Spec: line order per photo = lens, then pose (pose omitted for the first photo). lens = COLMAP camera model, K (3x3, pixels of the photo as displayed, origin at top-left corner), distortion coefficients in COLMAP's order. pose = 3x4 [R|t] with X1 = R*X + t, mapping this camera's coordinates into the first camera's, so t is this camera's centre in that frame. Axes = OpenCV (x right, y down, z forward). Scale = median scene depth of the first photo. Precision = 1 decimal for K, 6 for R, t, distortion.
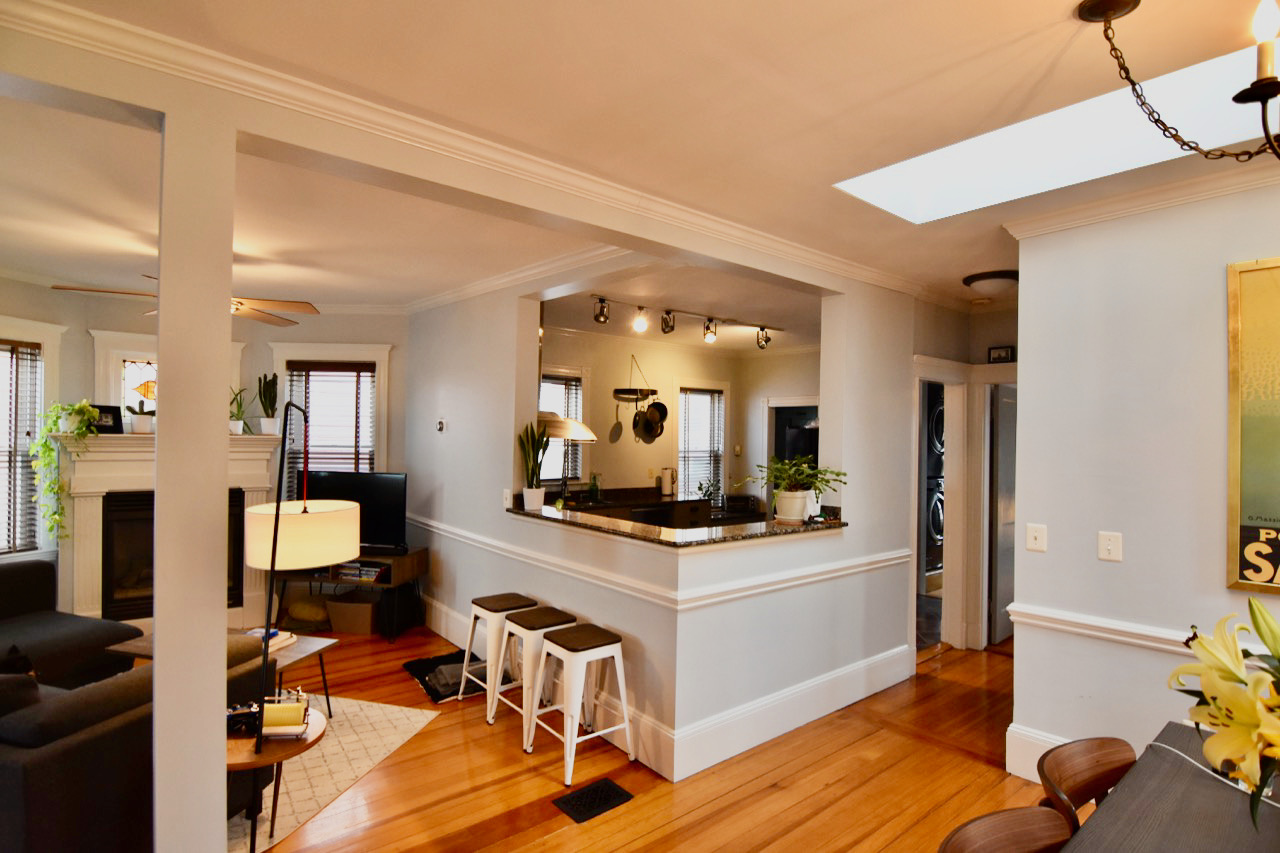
lens RADIAL K [[643.5, 0, 635.2], [0, 643.5, 438.4], [0, 0, 1]] dist [-0.005235, -0.010062]
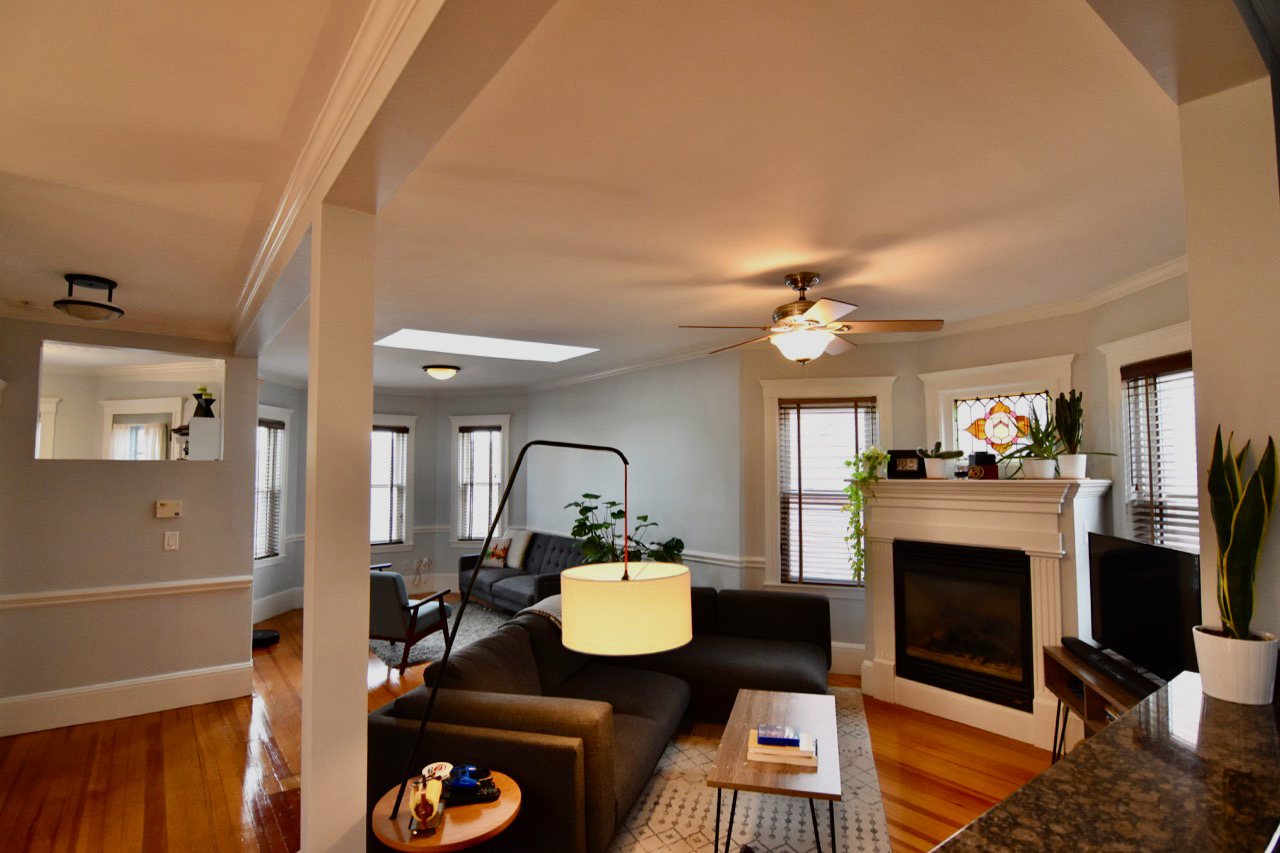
lens RADIAL K [[643.5, 0, 635.2], [0, 643.5, 438.4], [0, 0, 1]] dist [-0.005235, -0.010062]
pose [[-0.045621, -0.070893, -0.996440, 0.175415], [0.000606, 0.997477, -0.070994, 0.000278], [0.998959, -0.003843, -0.045463, 0.655326]]
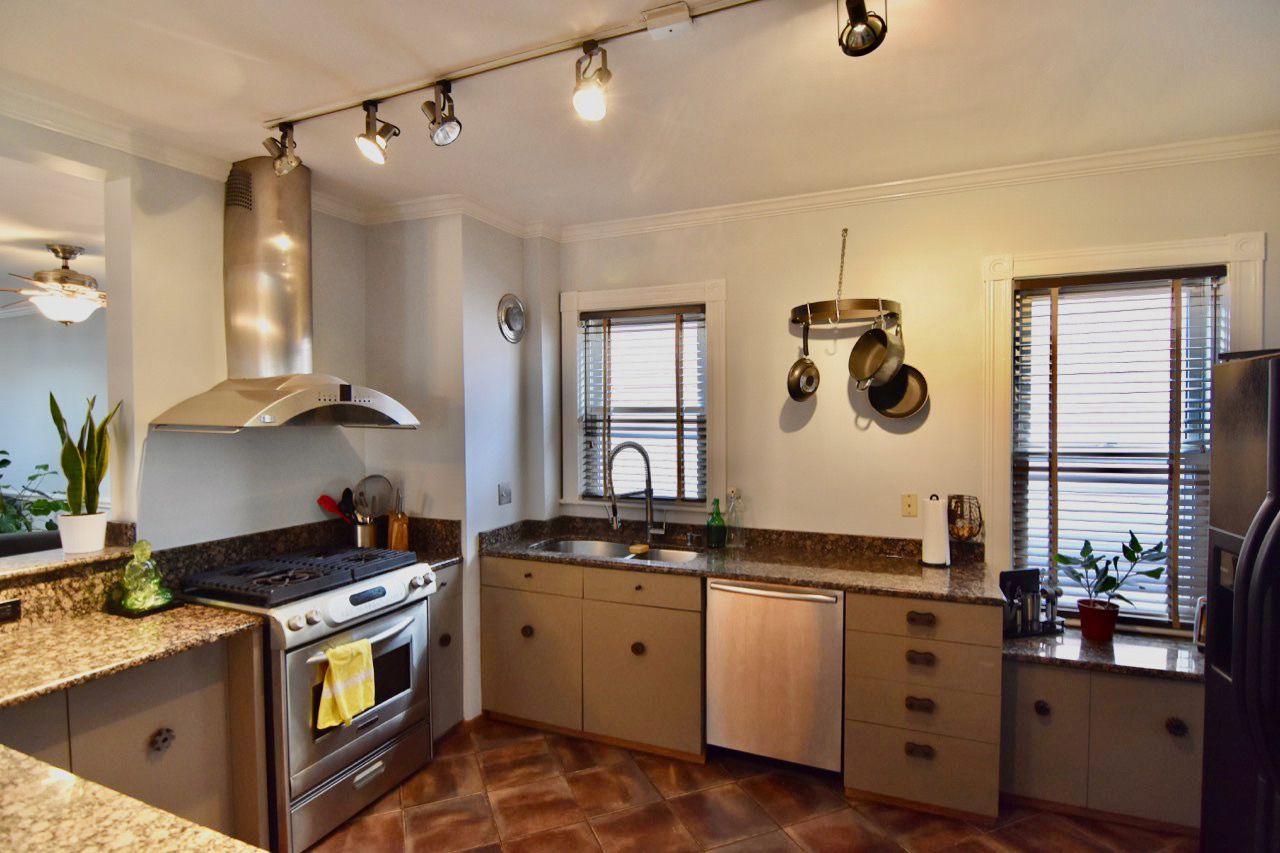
lens RADIAL K [[643.5, 0, 635.2], [0, 643.5, 438.4], [0, 0, 1]] dist [-0.005235, -0.010062]
pose [[0.457489, 0.005633, -0.889197, 0.520621], [0.010968, 0.999868, 0.011977, 0.010579], [0.889148, -0.015232, 0.457367, 1.087364]]
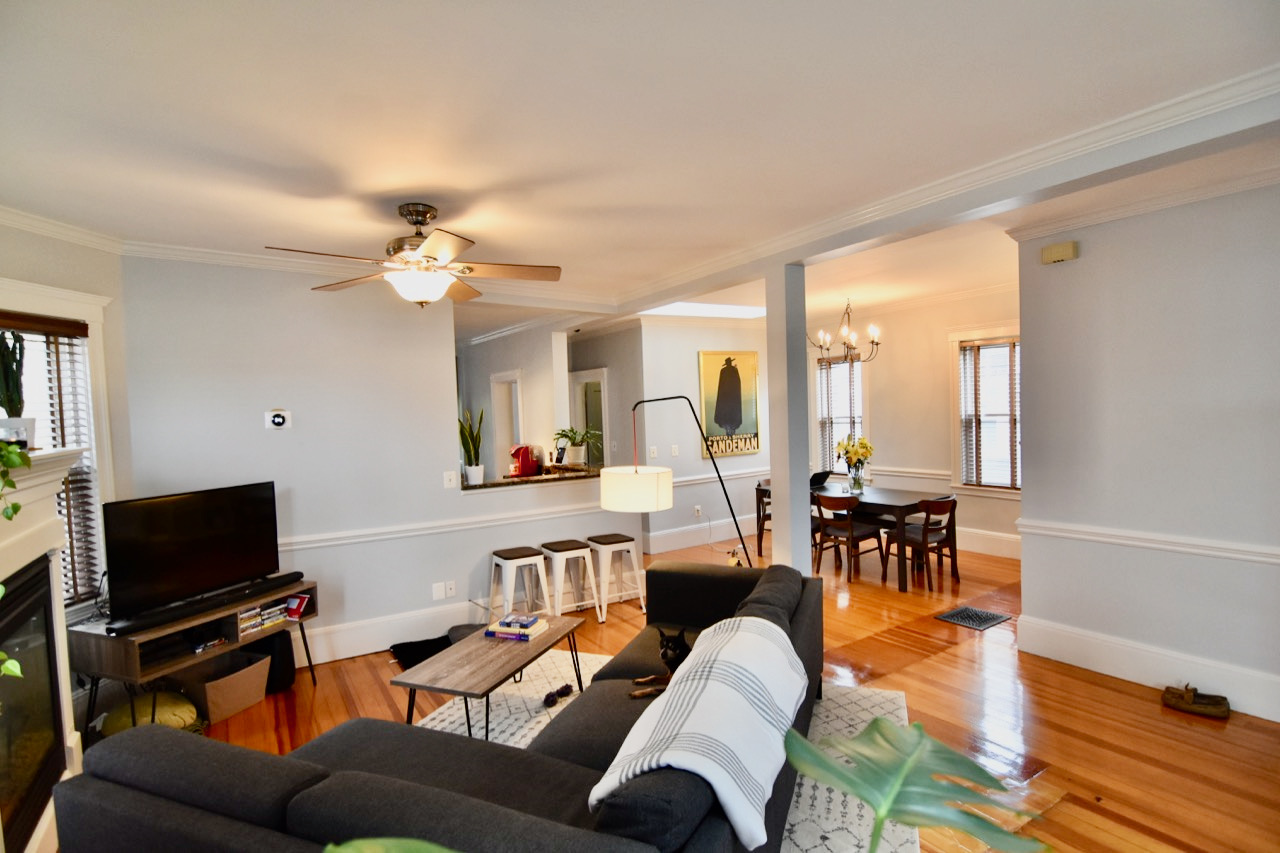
lens RADIAL K [[643.5, 0, 635.2], [0, 643.5, 438.4], [0, 0, 1]] dist [-0.005235, -0.010062]
pose [[0.127969, -0.063131, 0.989767, -1.192158], [0.040503, 0.997472, 0.058386, -0.028072], [-0.990951, 0.032617, 0.130202, 0.510144]]
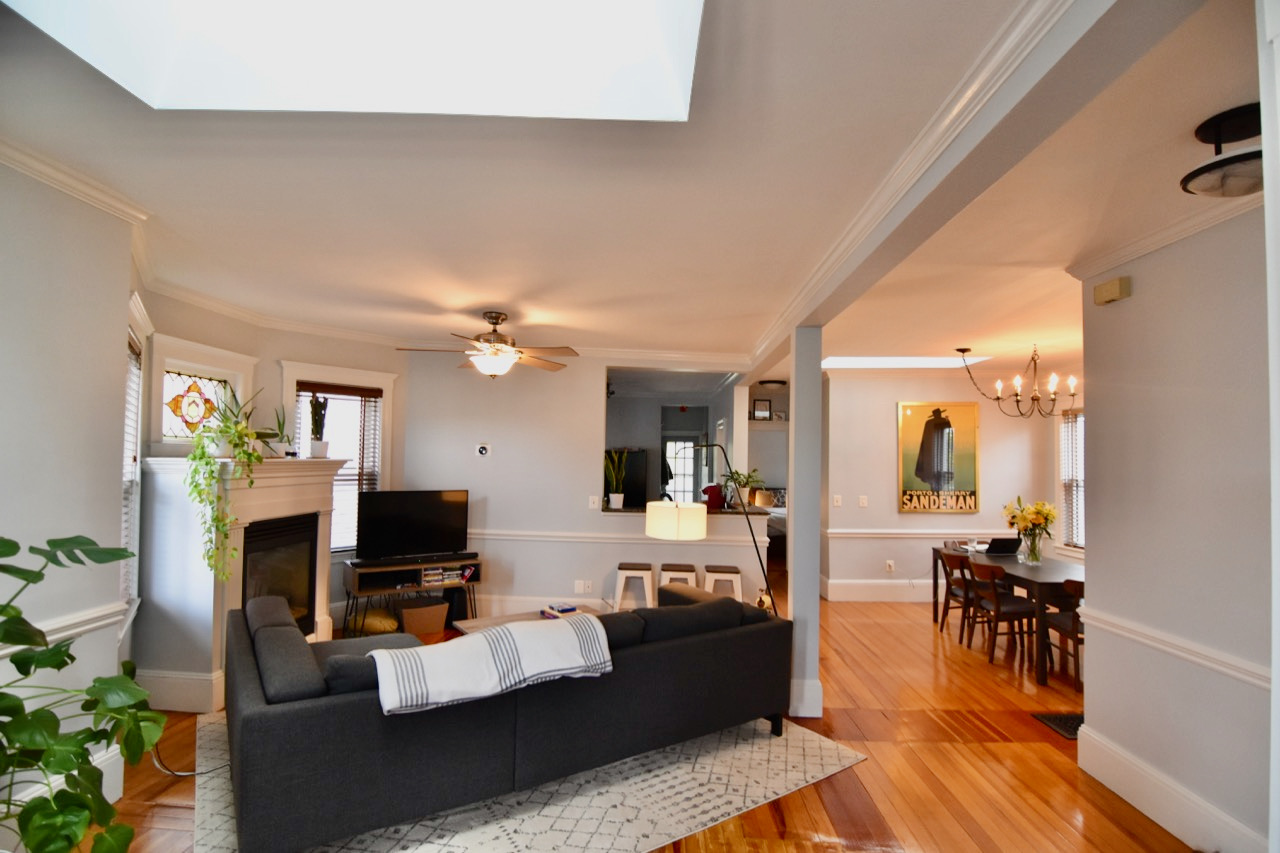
lens RADIAL K [[622.6, 0, 635.0], [0, 622.6, 438.2], [0, 0, 1]] dist [-0.014523, -0.001357]
pose [[0.664477, 0.020308, 0.747032, -1.130071], [-0.004788, 0.999726, -0.022919, -0.018713], [-0.747293, 0.011652, 0.664392, -0.001682]]
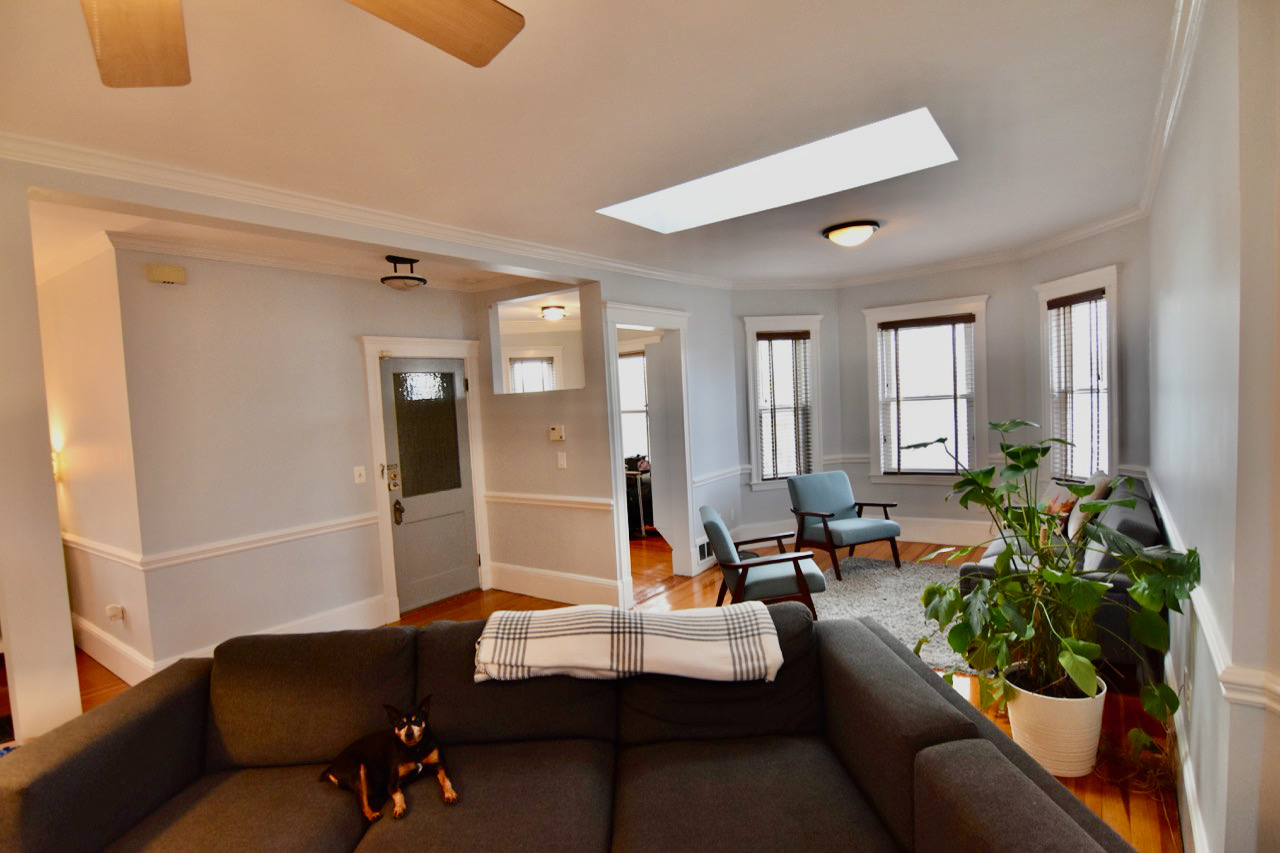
lens RADIAL K [[643.5, 0, 635.2], [0, 643.5, 438.4], [0, 0, 1]] dist [-0.005235, -0.010062]
pose [[-0.968434, 0.050964, -0.244004, -0.641823], [0.037662, 0.997554, 0.058878, -0.013301], [0.246408, 0.047830, -0.967985, 1.024334]]
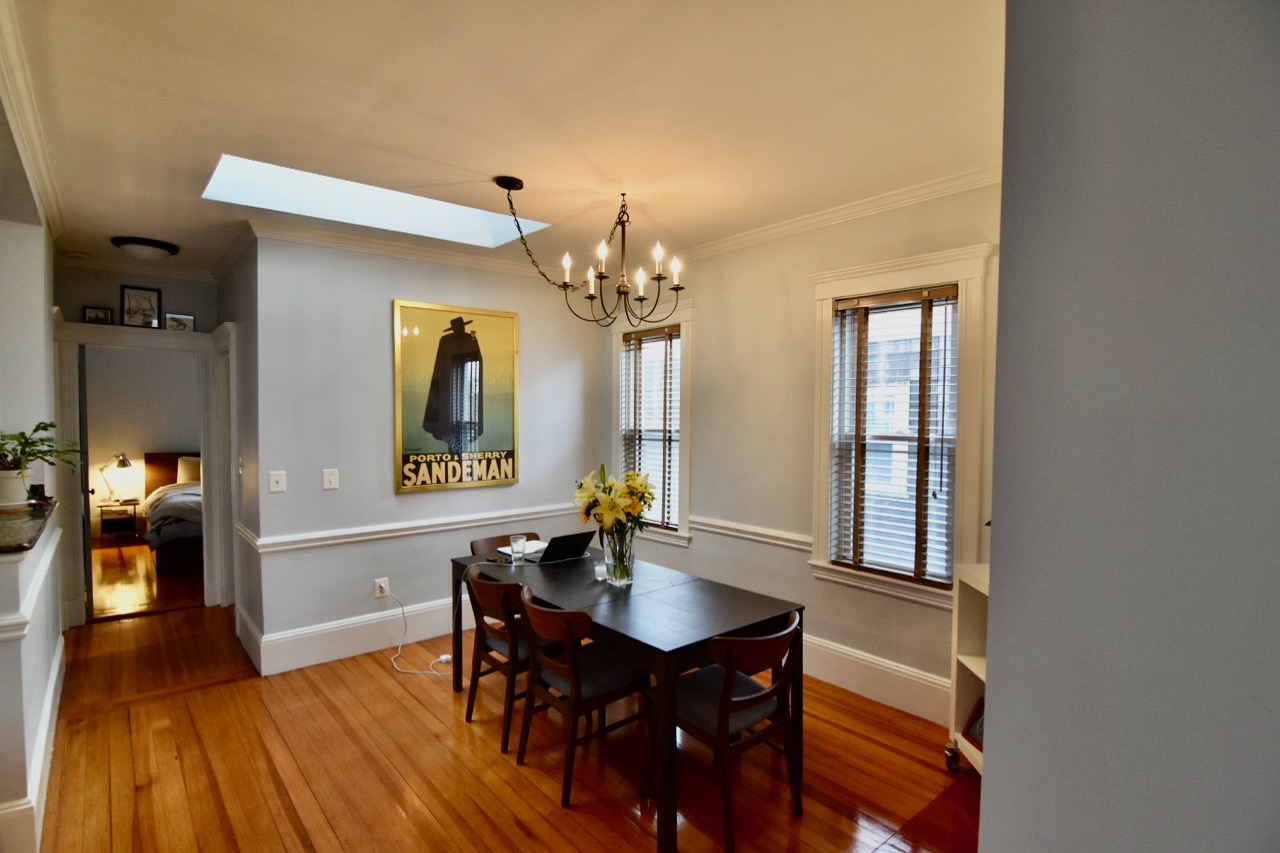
lens RADIAL K [[643.5, 0, 635.2], [0, 643.5, 438.4], [0, 0, 1]] dist [-0.005235, -0.010062]
pose [[-0.001525, -0.049744, 0.998761, -0.428140], [-0.007649, 0.998733, 0.049731, 0.000946], [-0.999970, -0.007563, -0.001904, 0.203487]]
